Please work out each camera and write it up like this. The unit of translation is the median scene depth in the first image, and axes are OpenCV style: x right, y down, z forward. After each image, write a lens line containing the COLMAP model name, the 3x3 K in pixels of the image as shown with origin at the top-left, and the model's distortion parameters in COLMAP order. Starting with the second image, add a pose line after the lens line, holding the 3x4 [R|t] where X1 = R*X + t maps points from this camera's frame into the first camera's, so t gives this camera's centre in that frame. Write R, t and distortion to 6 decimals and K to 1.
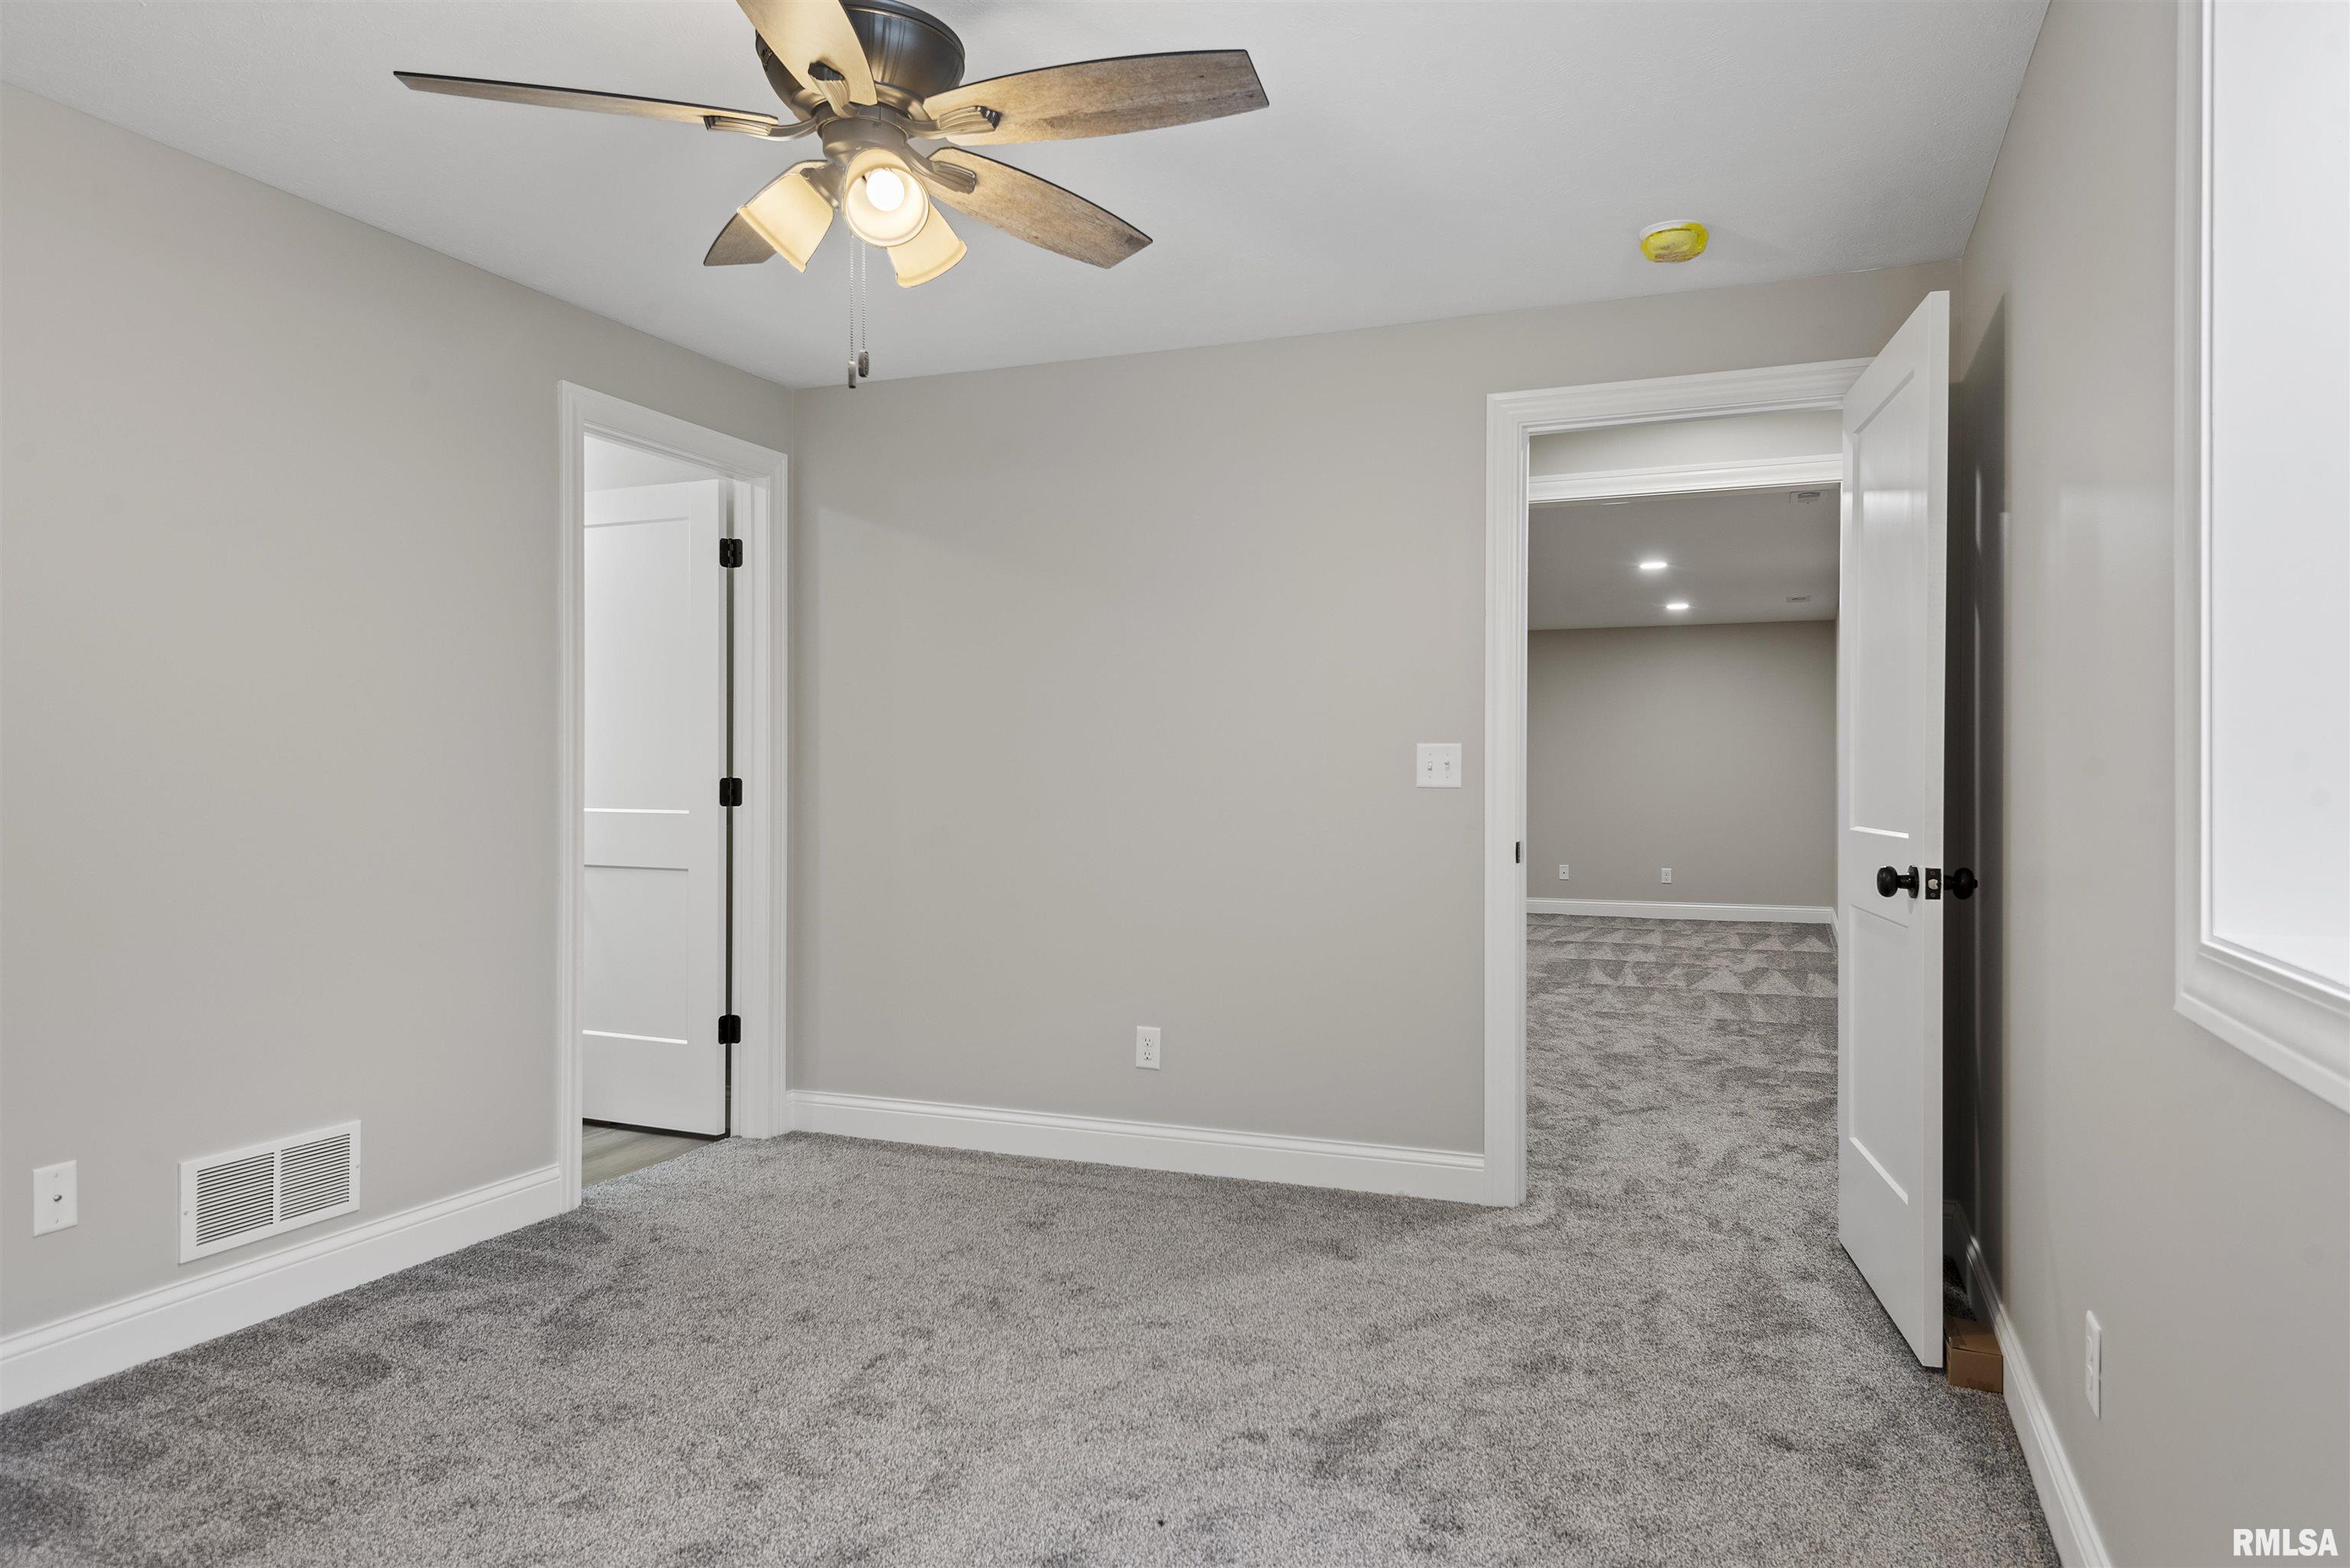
lens RADIAL K [[1520.1, 0, 1178.8], [0, 1520.1, 759.6], [0, 0, 1]] dist [0.055885, -0.040551]
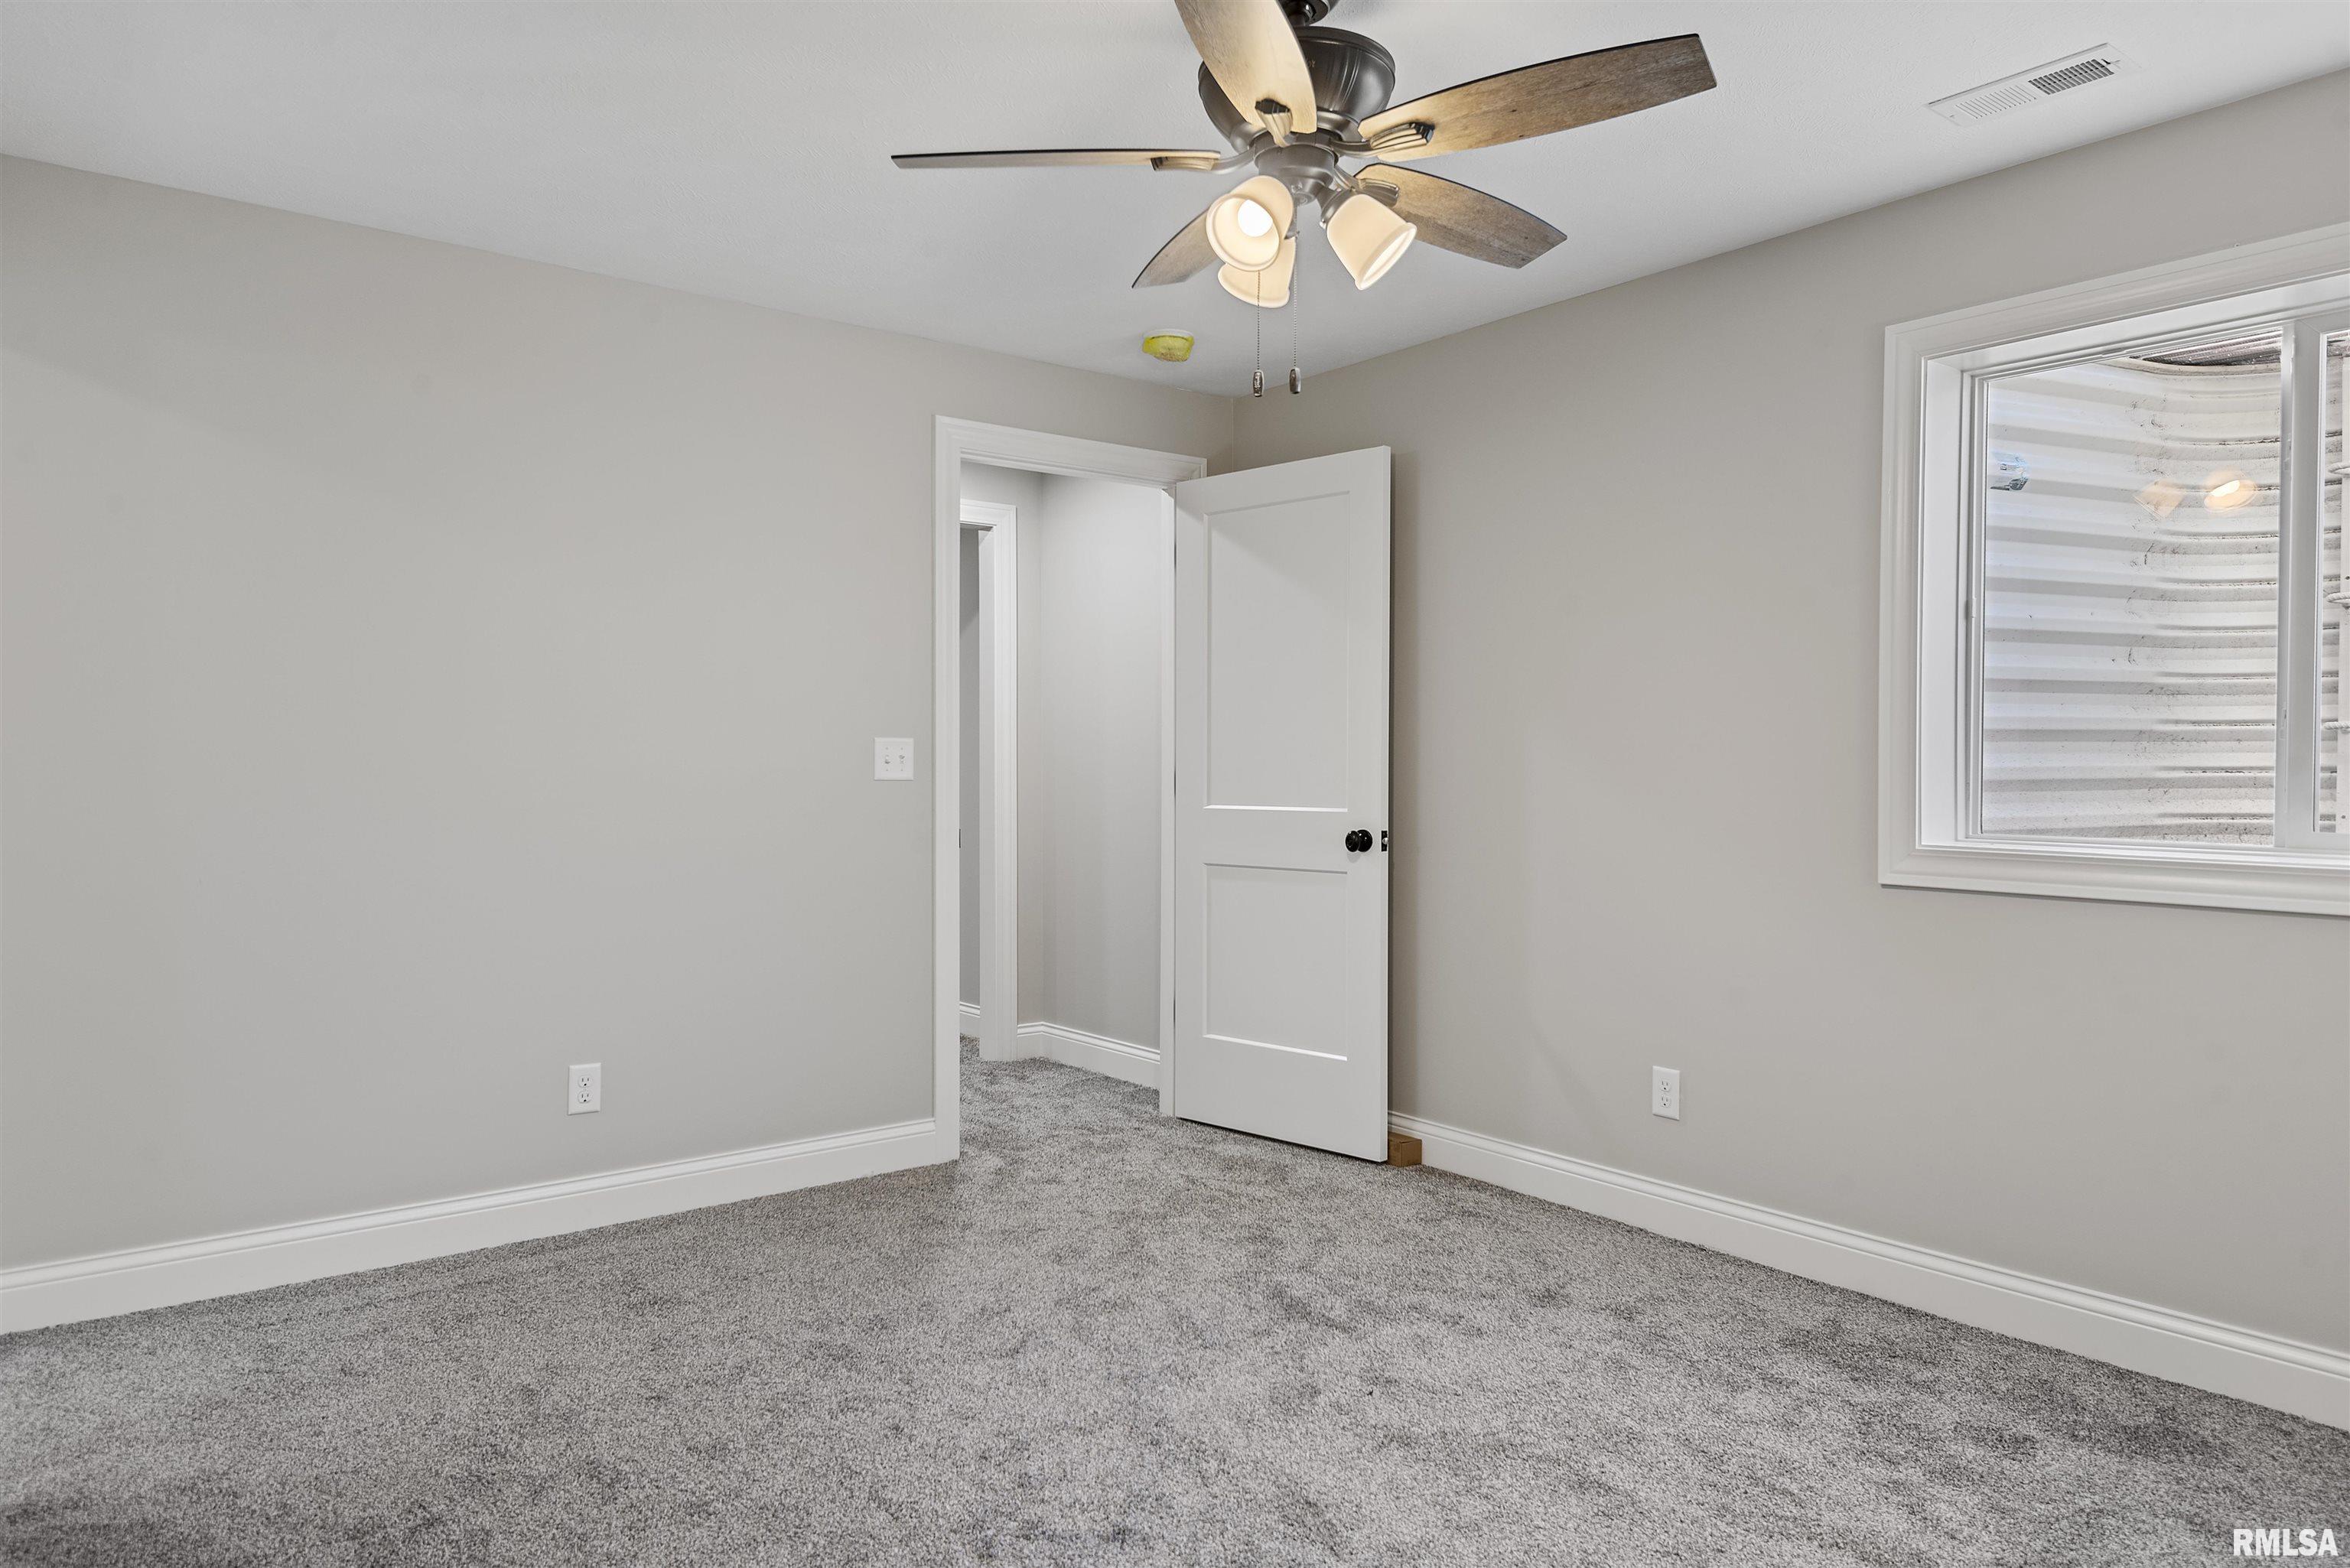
lens RADIAL K [[1520.1, 0, 1178.8], [0, 1520.1, 759.6], [0, 0, 1]] dist [0.055885, -0.040551]
pose [[0.500708, 0.004133, 0.865606, -0.877641], [-0.009274, 0.999957, 0.000590, 0.002703], [-0.865566, -0.008323, 0.500725, 0.418009]]
